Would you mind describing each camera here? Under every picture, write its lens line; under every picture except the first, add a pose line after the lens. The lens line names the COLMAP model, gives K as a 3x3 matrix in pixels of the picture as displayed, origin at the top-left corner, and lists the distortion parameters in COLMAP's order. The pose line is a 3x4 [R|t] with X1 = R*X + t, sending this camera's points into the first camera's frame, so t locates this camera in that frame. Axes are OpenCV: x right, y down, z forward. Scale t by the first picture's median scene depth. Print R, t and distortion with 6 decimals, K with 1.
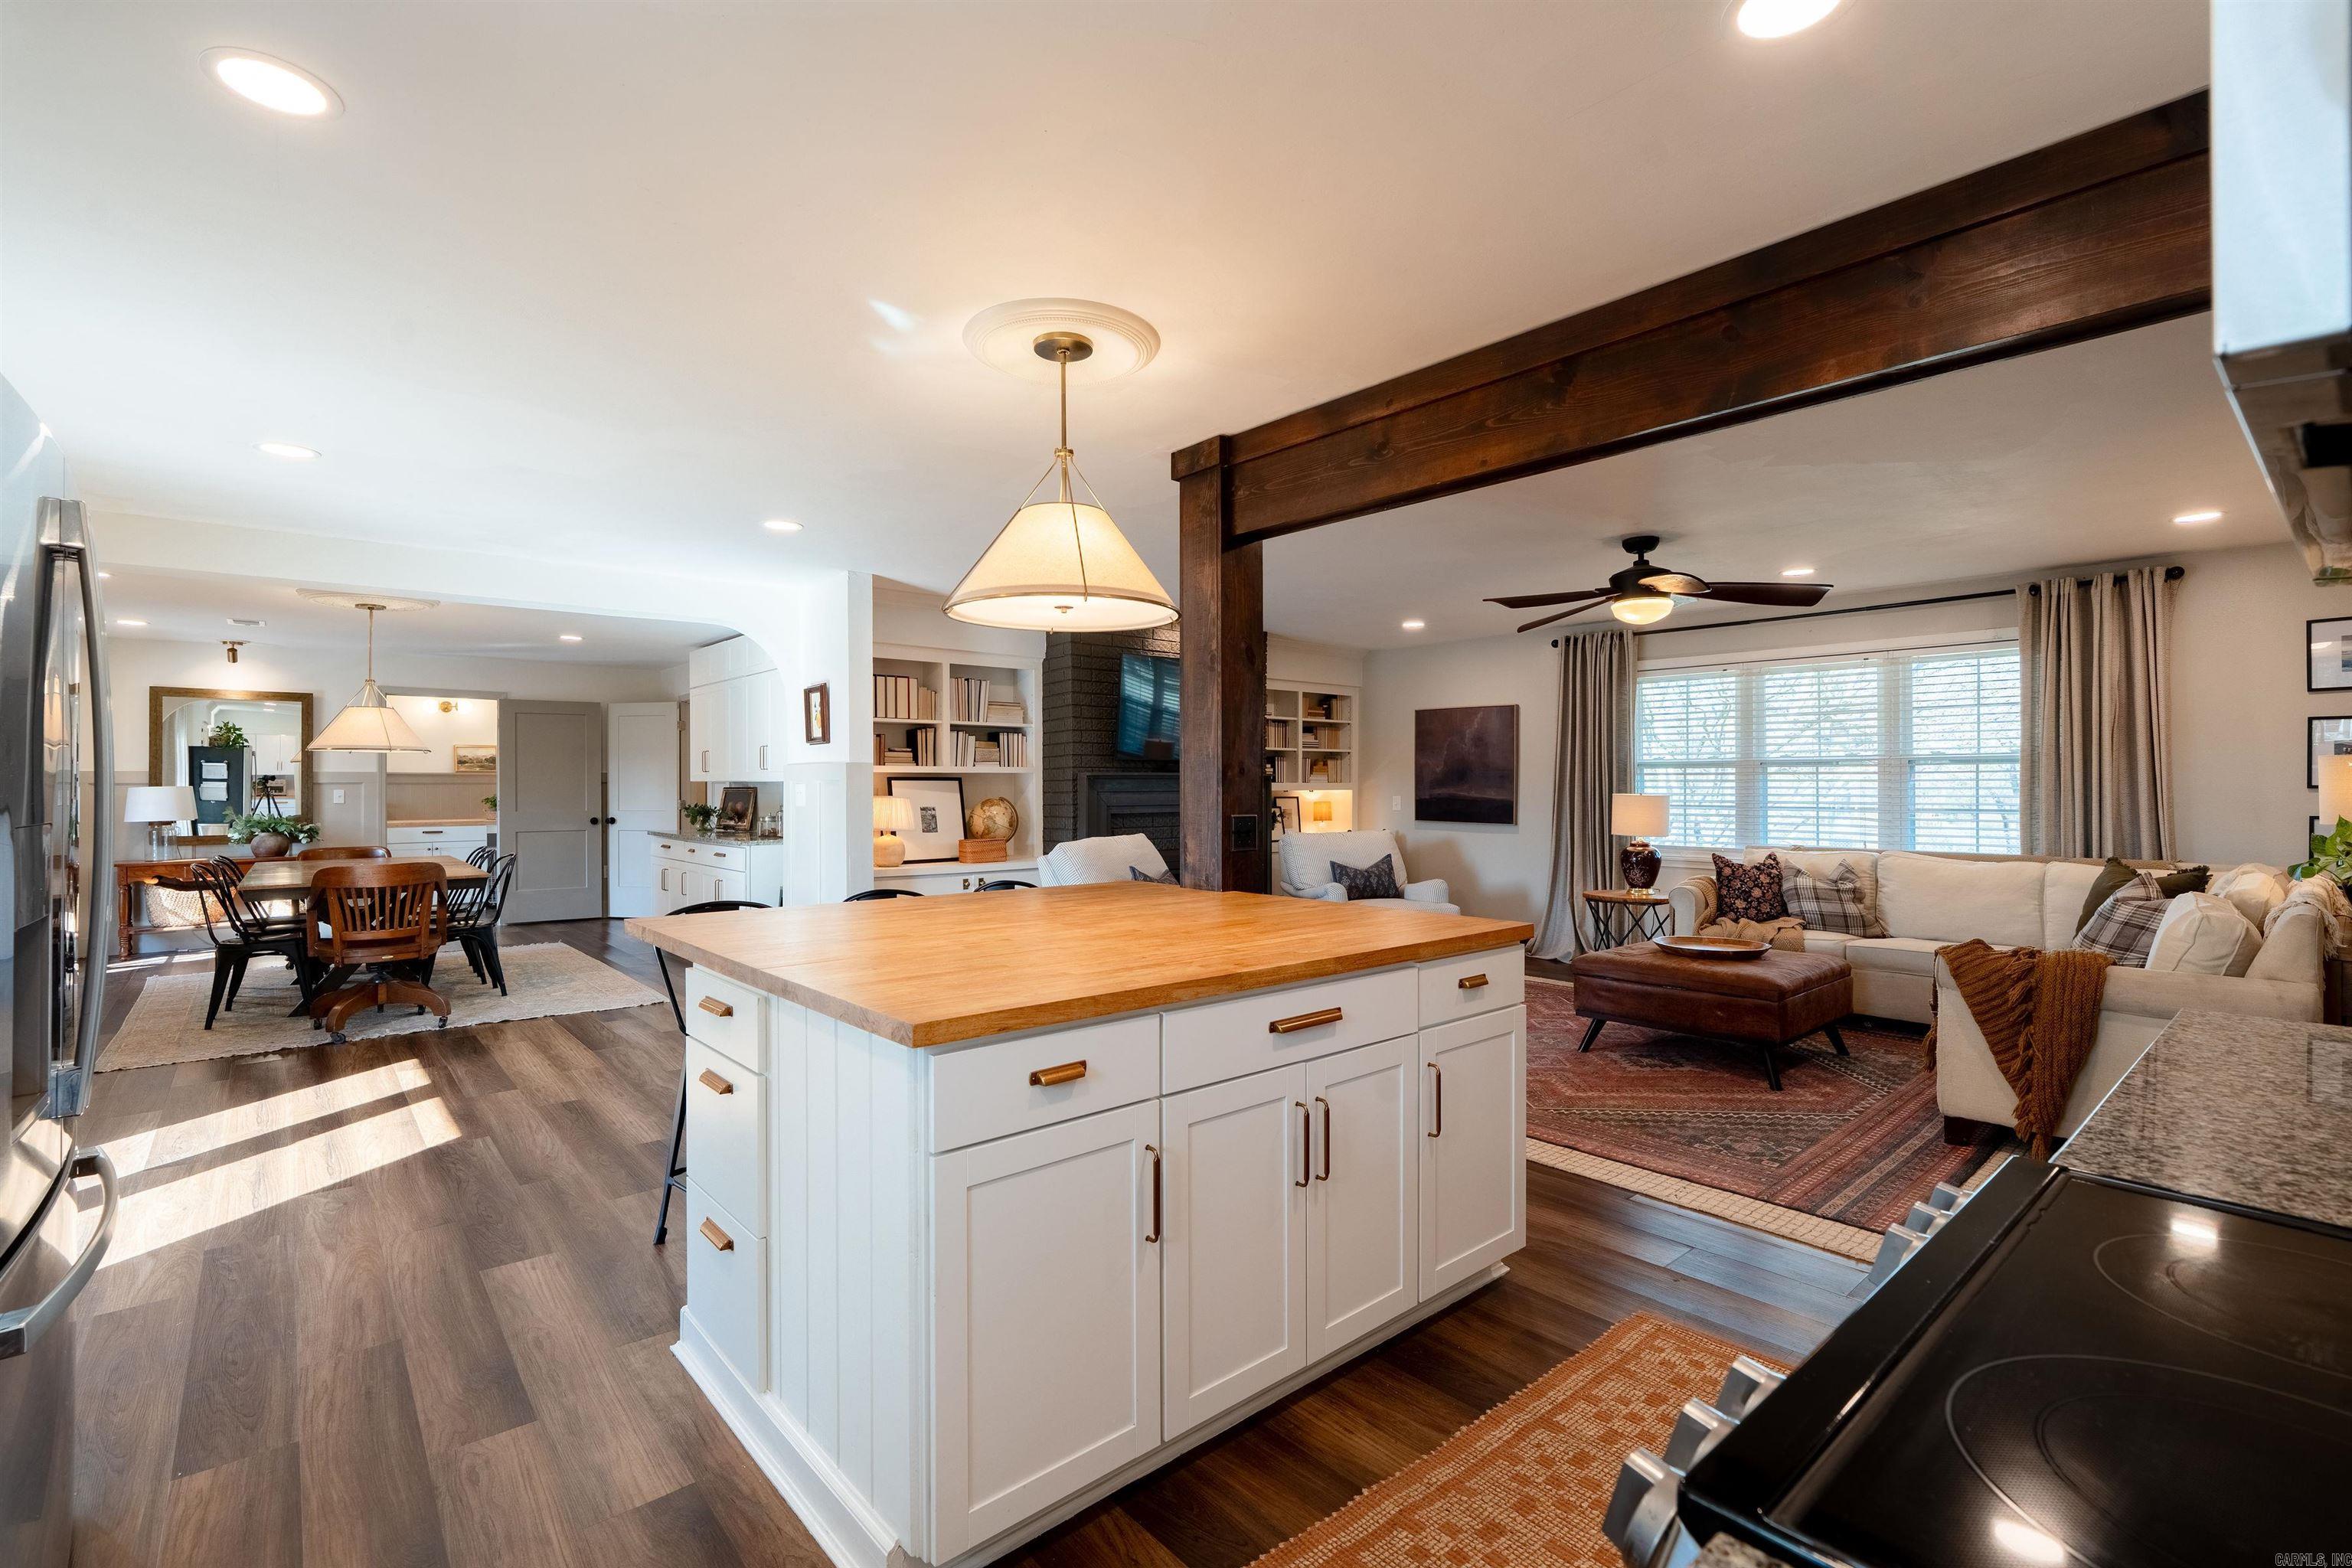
lens RADIAL K [[1051.0, 0, 1172.1], [0, 1051.0, 782.9], [0, 0, 1]] dist [-0.006206, 0.002430]
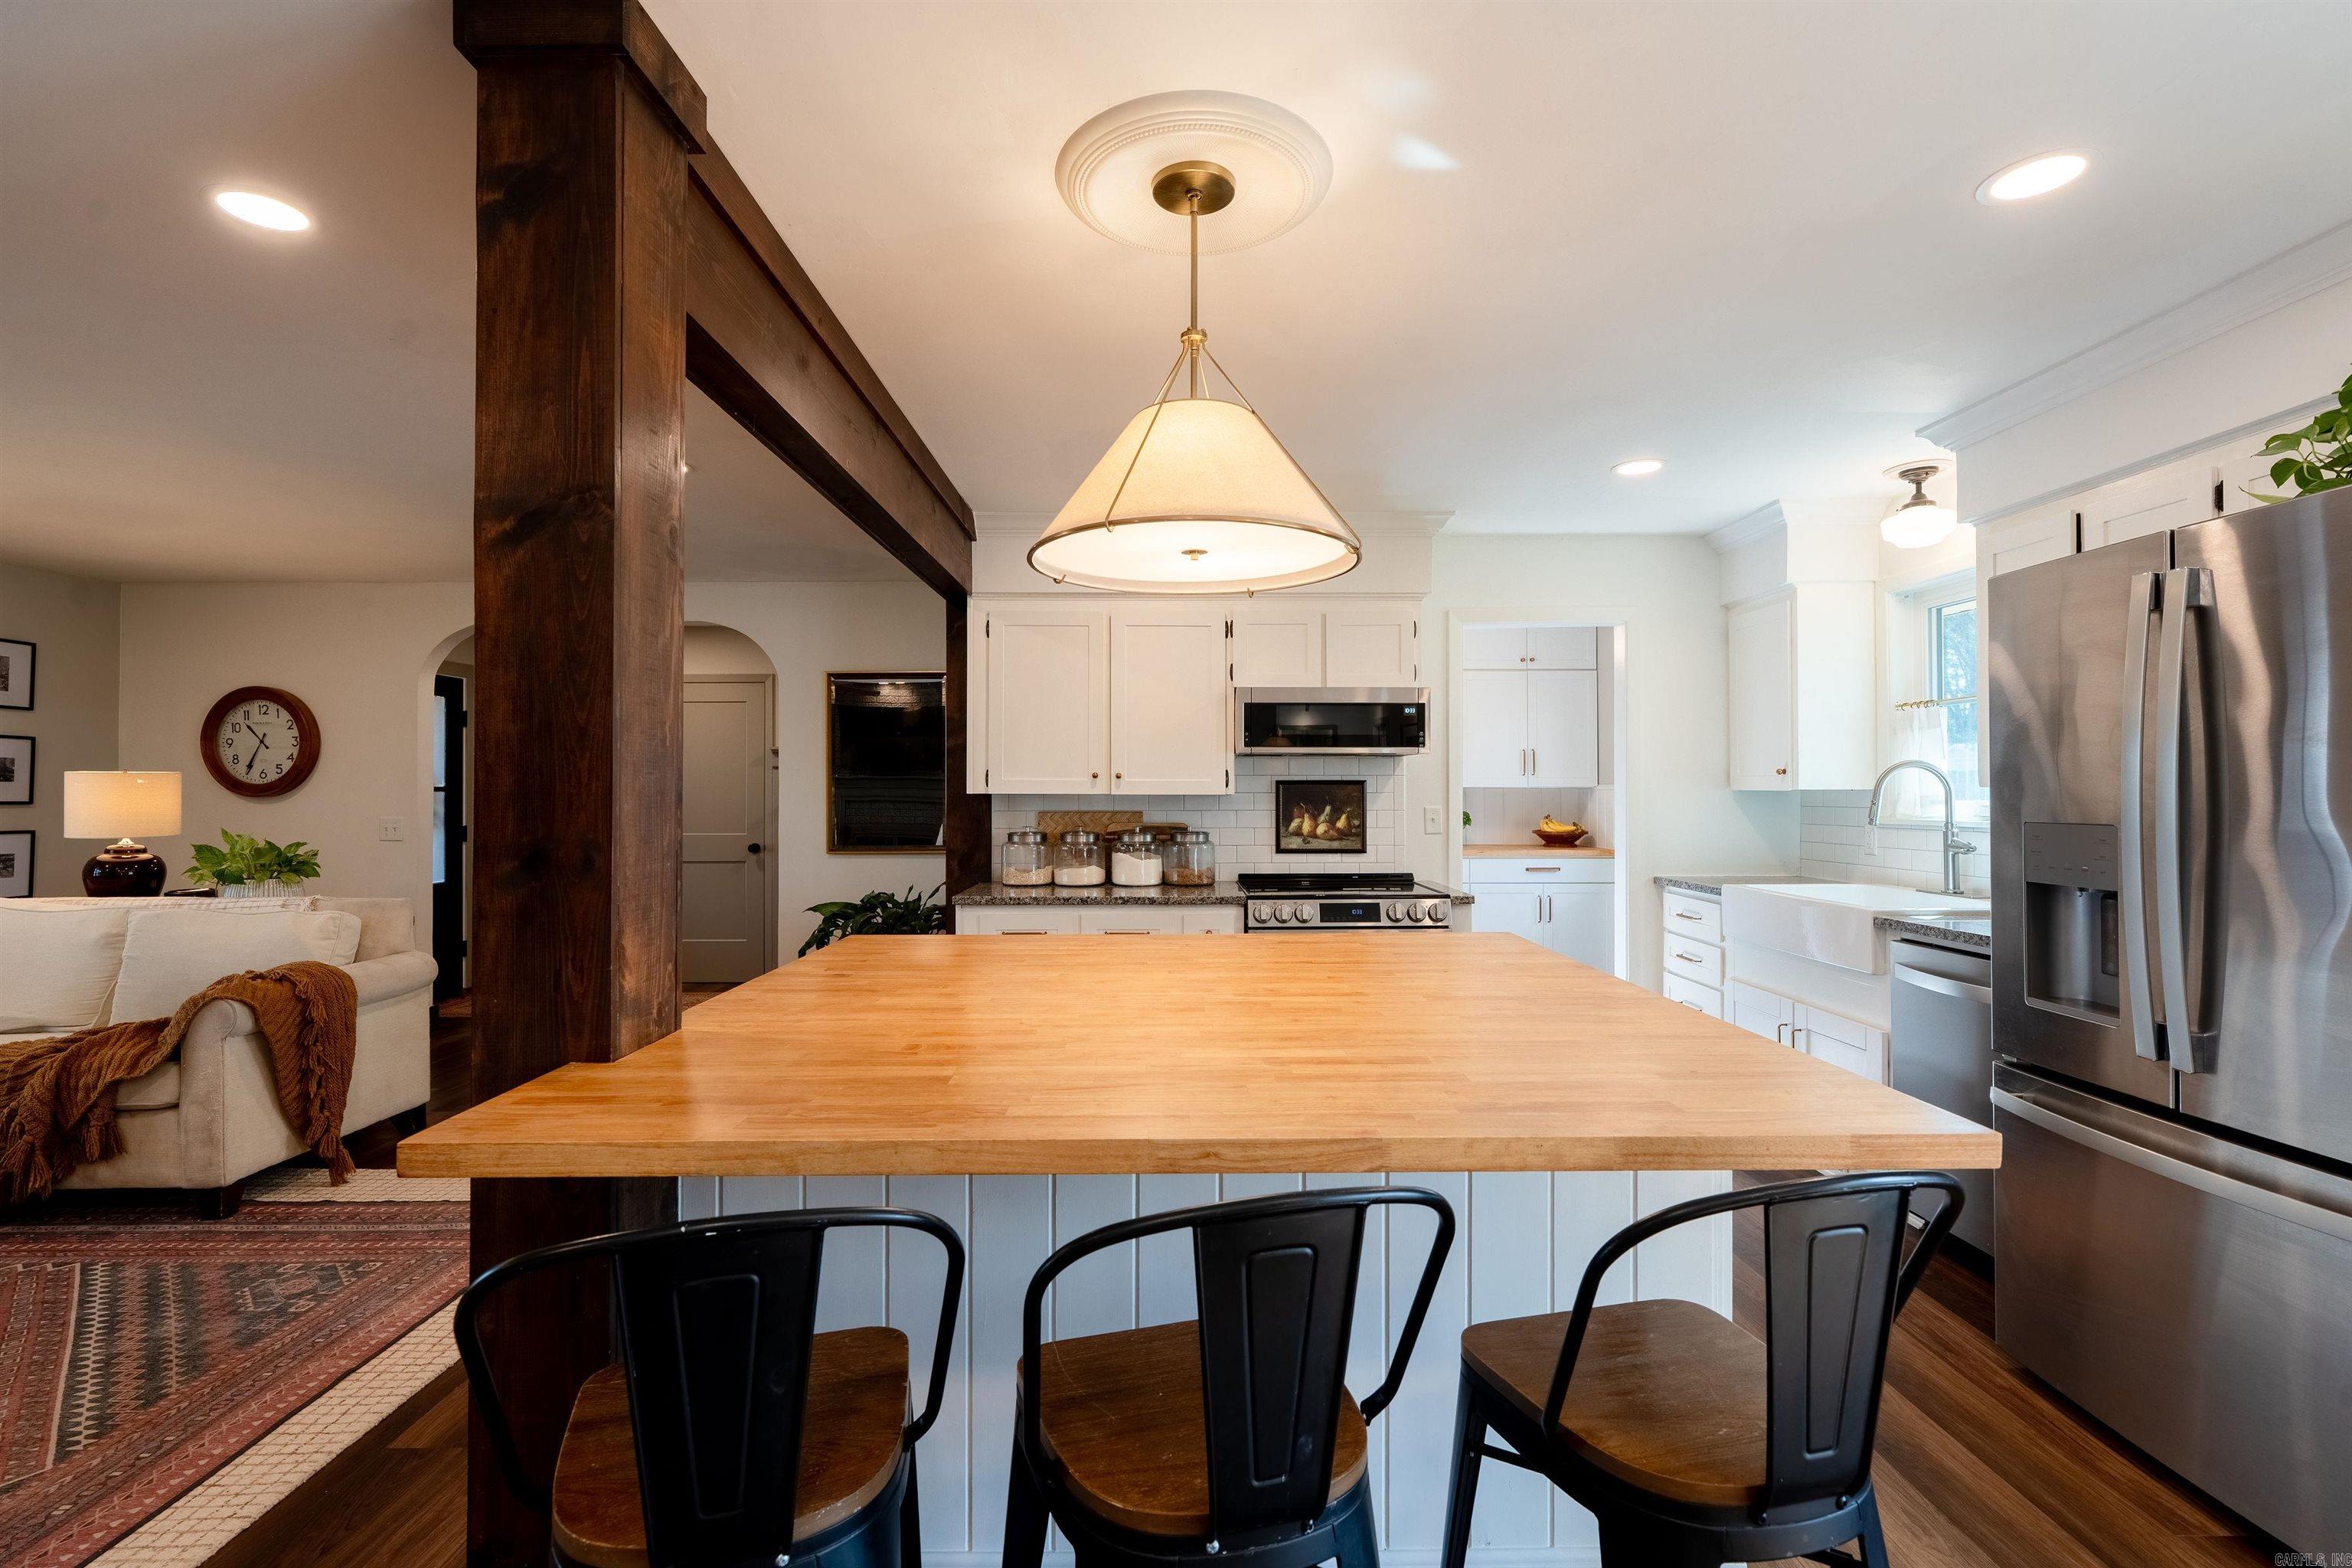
lens RADIAL K [[1051.0, 0, 1169.1], [0, 1051.0, 781.1], [0, 0, 1]] dist [-0.006206, 0.002430]
pose [[-0.757303, 0.010191, 0.652984, -0.256772], [0.003977, 0.999932, -0.010993, -0.001501], [-0.653052, -0.005728, -0.757292, 0.717211]]
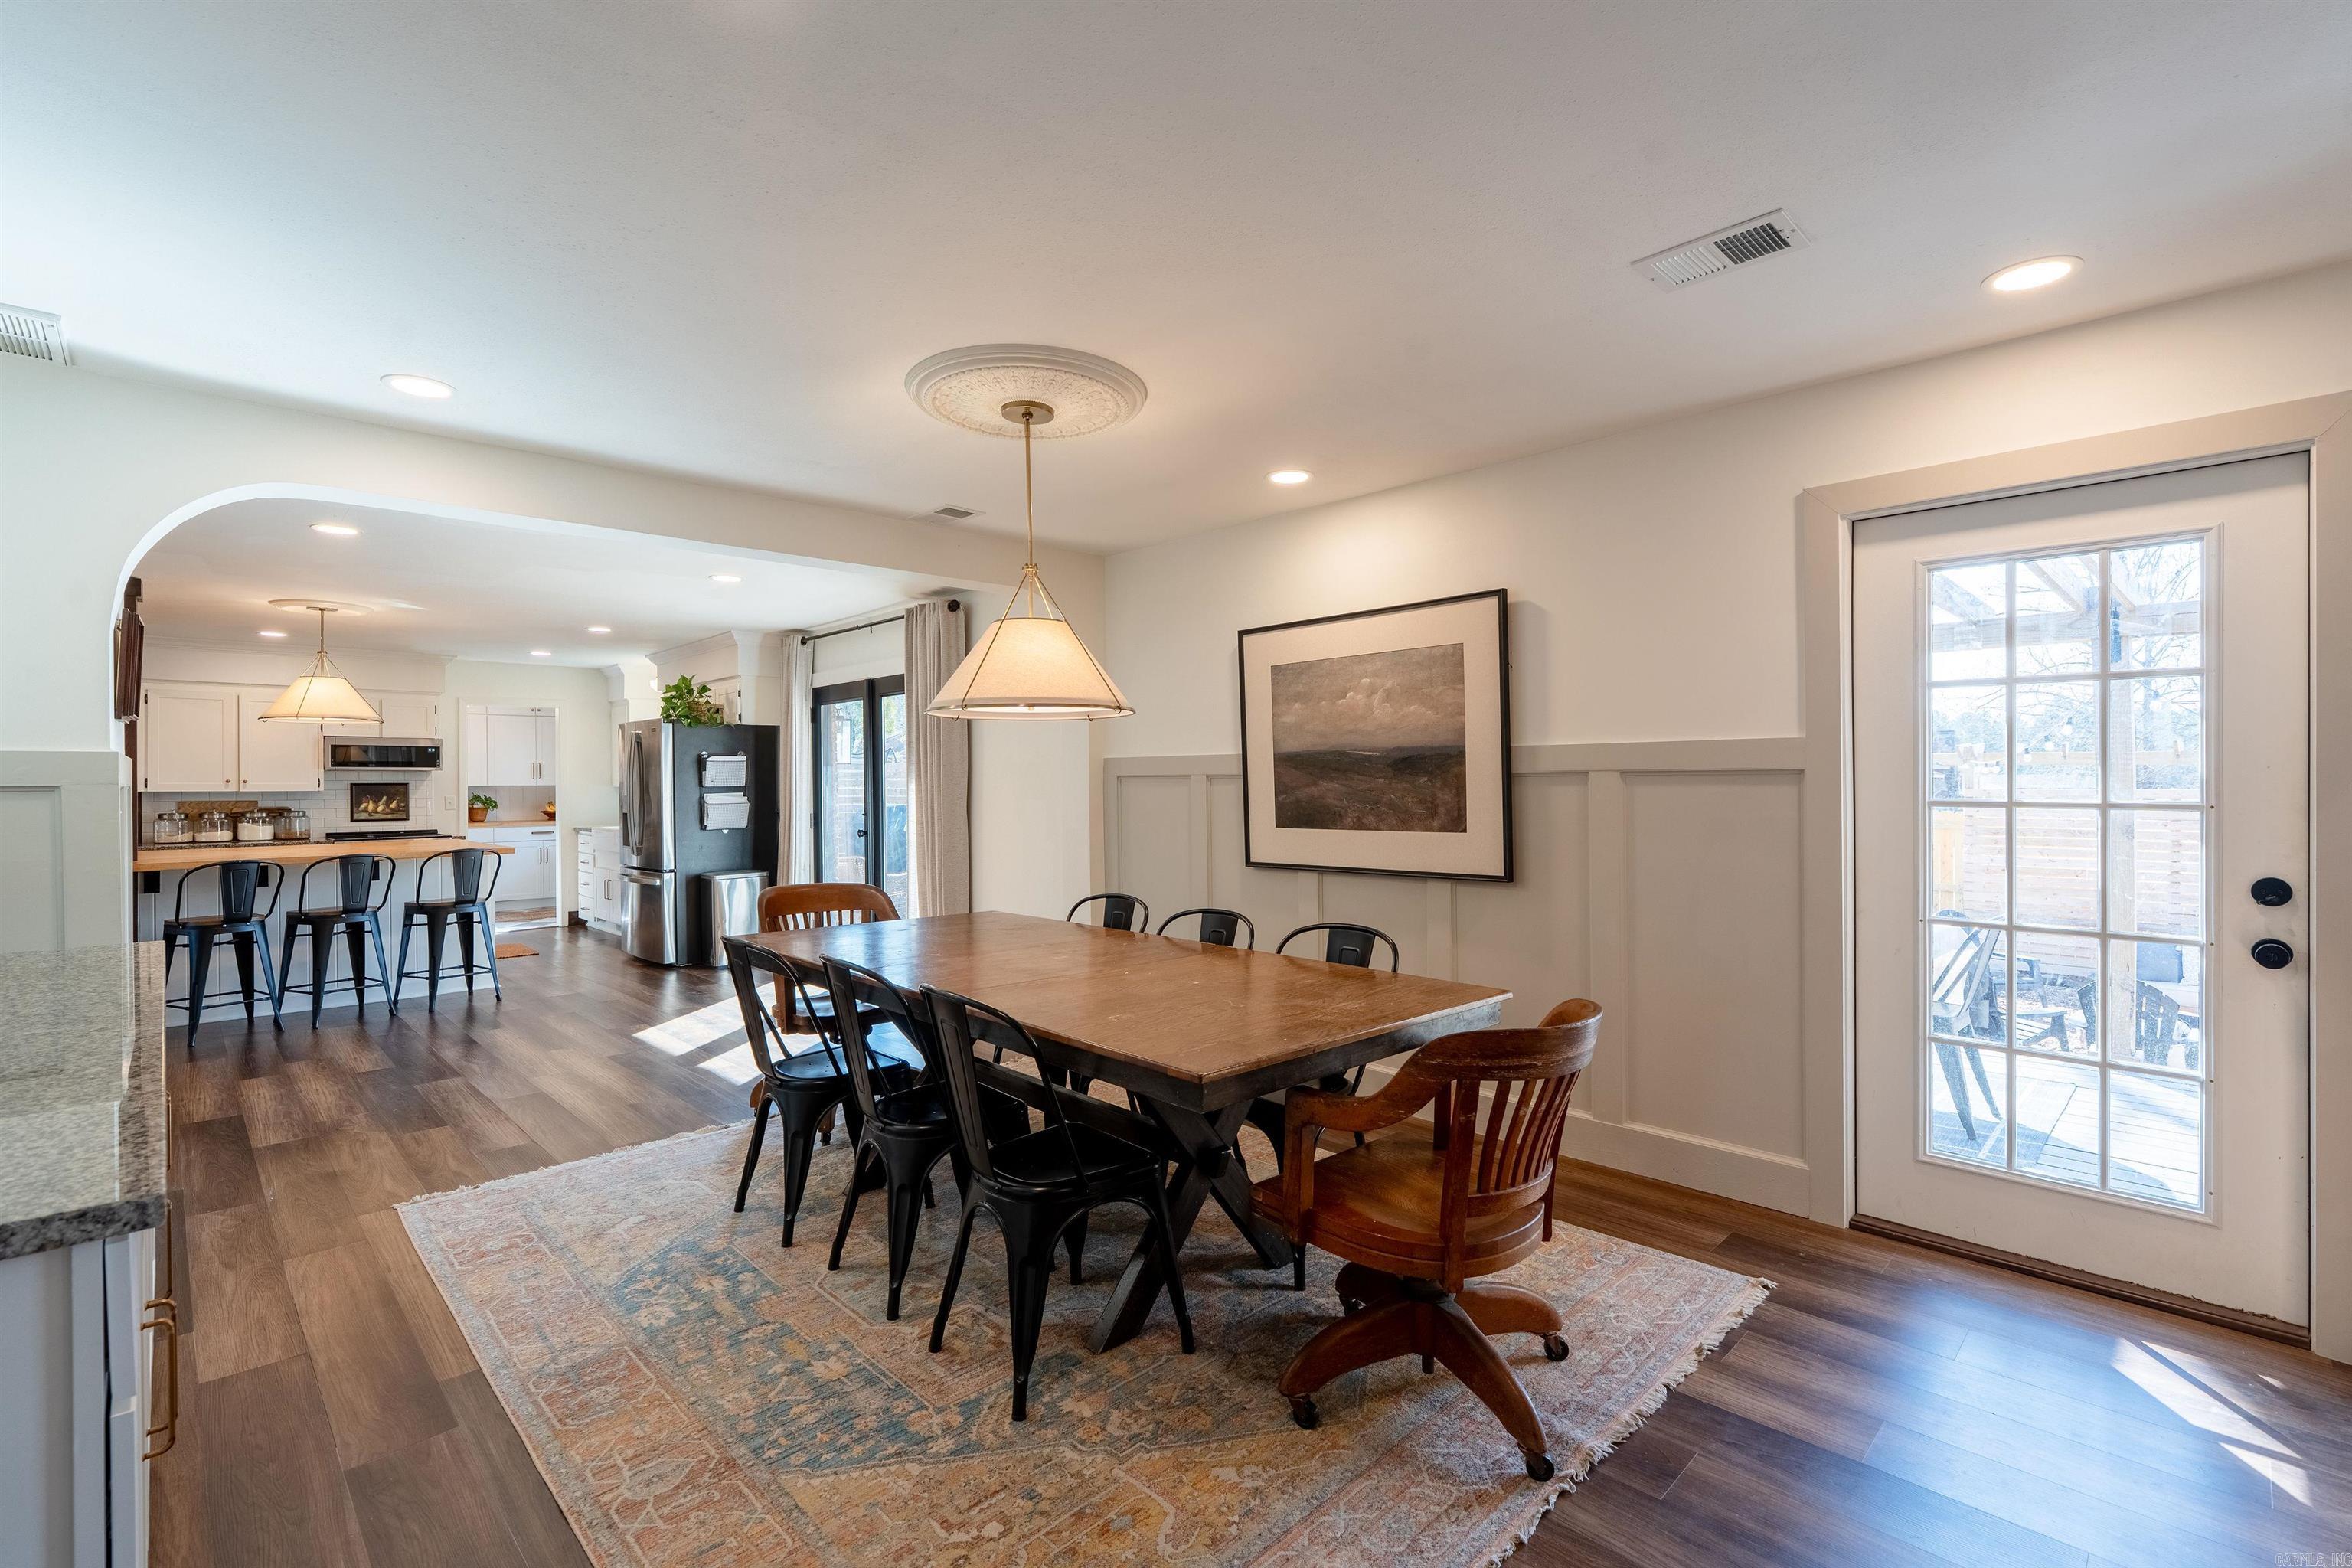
lens RADIAL K [[1051.0, 0, 1175.7], [0, 1051.0, 788.6], [0, 0, 1]] dist [-0.006206, 0.002430]
pose [[-0.997923, 0.010487, -0.063563, -0.869094], [0.010141, 0.999932, 0.005758, 0.000682], [0.063619, 0.005102, -0.997961, 1.615408]]
